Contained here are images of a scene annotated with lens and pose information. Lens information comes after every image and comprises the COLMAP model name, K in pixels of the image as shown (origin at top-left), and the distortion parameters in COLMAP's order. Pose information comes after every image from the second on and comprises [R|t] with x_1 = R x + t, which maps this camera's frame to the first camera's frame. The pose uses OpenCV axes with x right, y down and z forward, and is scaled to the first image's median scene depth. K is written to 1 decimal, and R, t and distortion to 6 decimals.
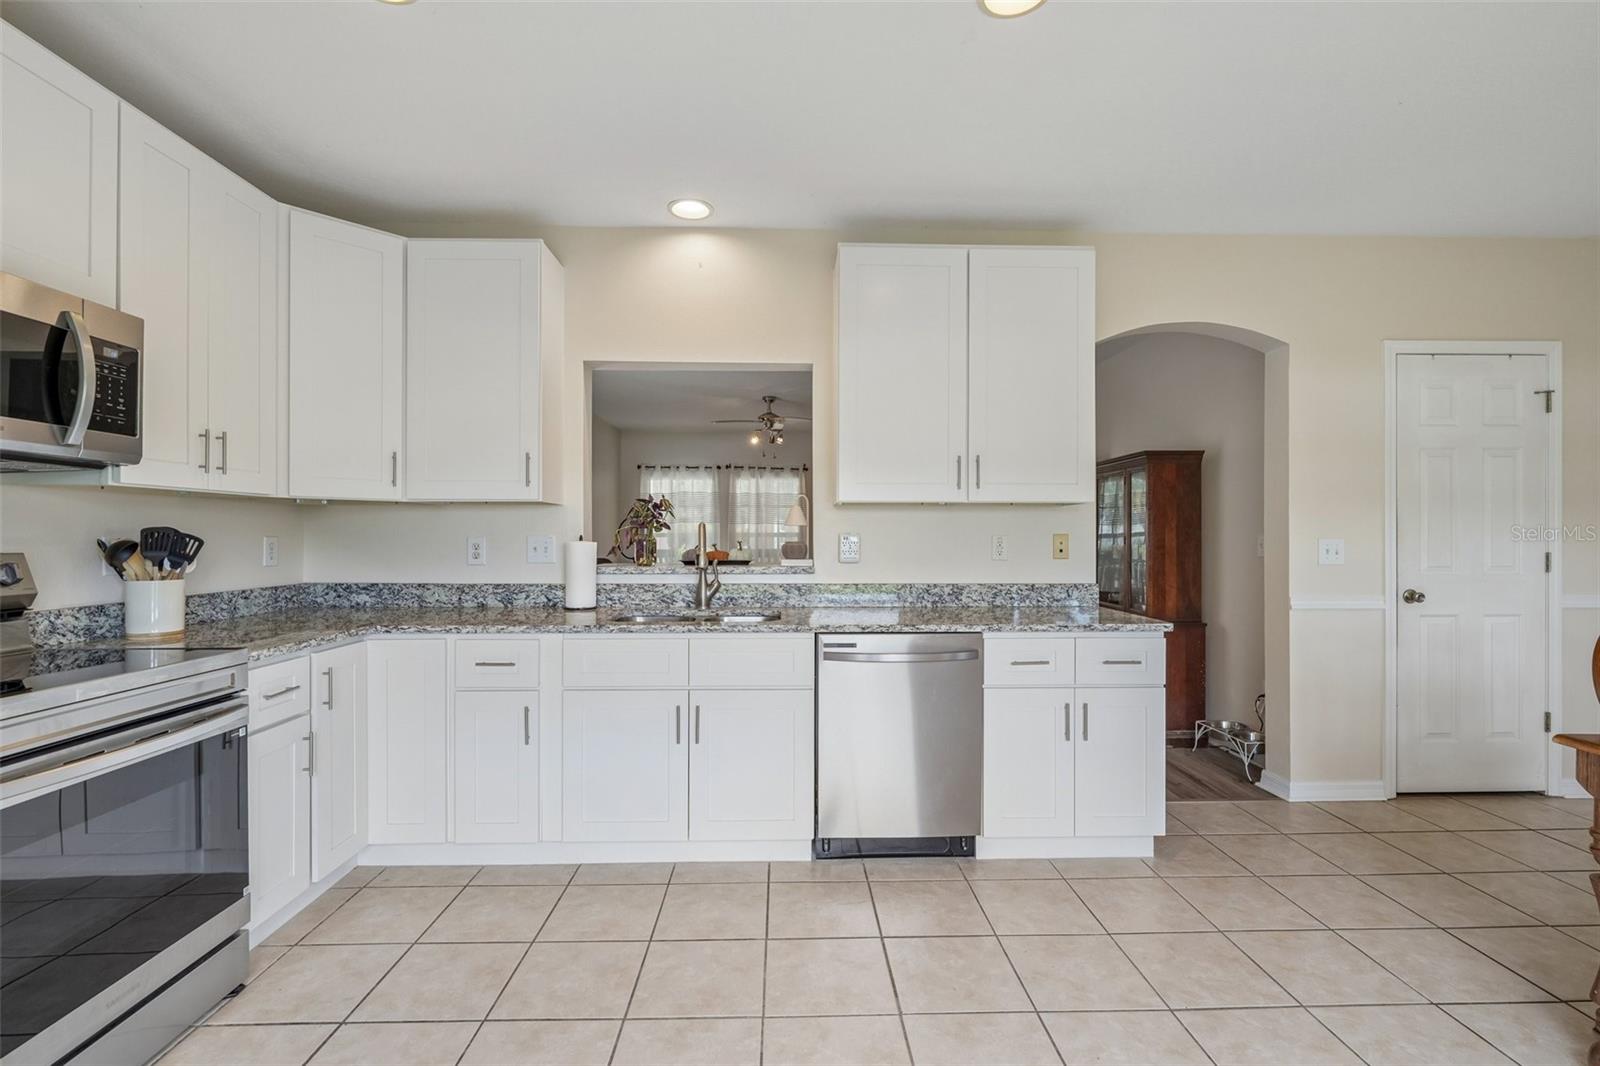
lens RADIAL K [[729.3, 0, 810.5], [0, 729.3, 530.3], [0, 0, 1]] dist [-0.000287, 0.001622]
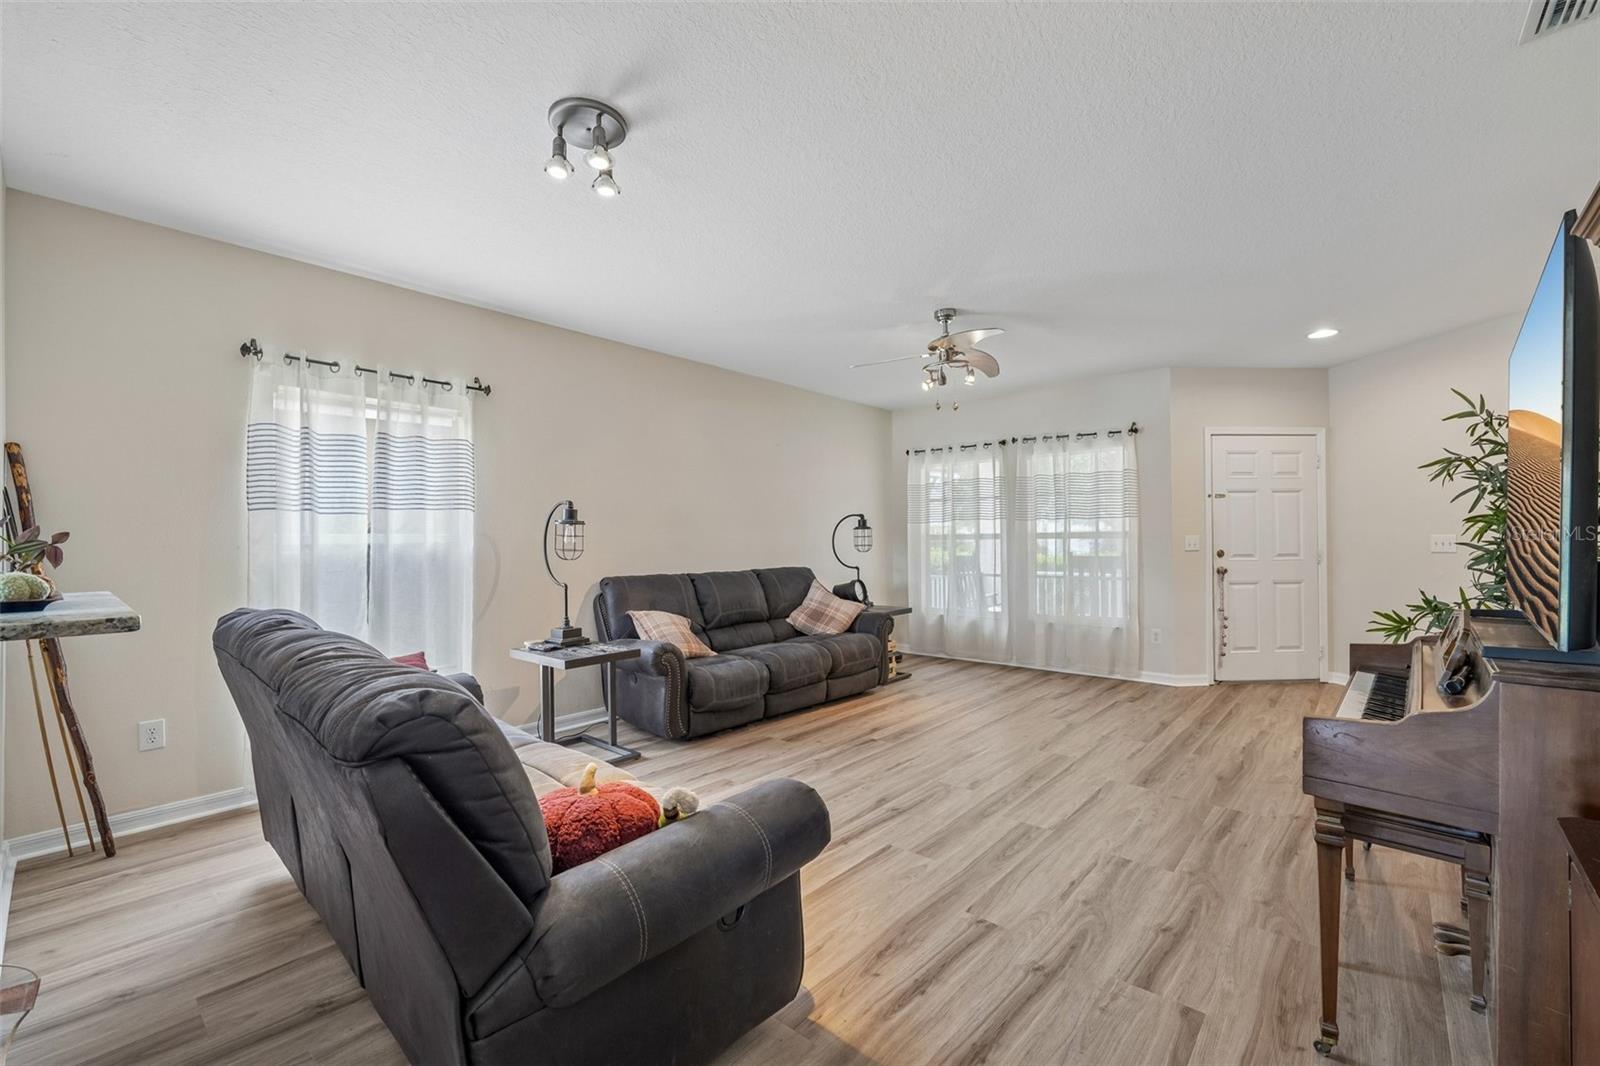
lens RADIAL K [[665.2, 0, 792.6], [0, 665.2, 535.0], [0, 0, 1]] dist [0.001293, -0.000645]
pose [[0.721812, -0.014073, -0.691946, 0.589222], [0.014847, 0.999878, -0.004848, 0.014643], [0.691930, -0.006774, 0.721933, 1.275516]]
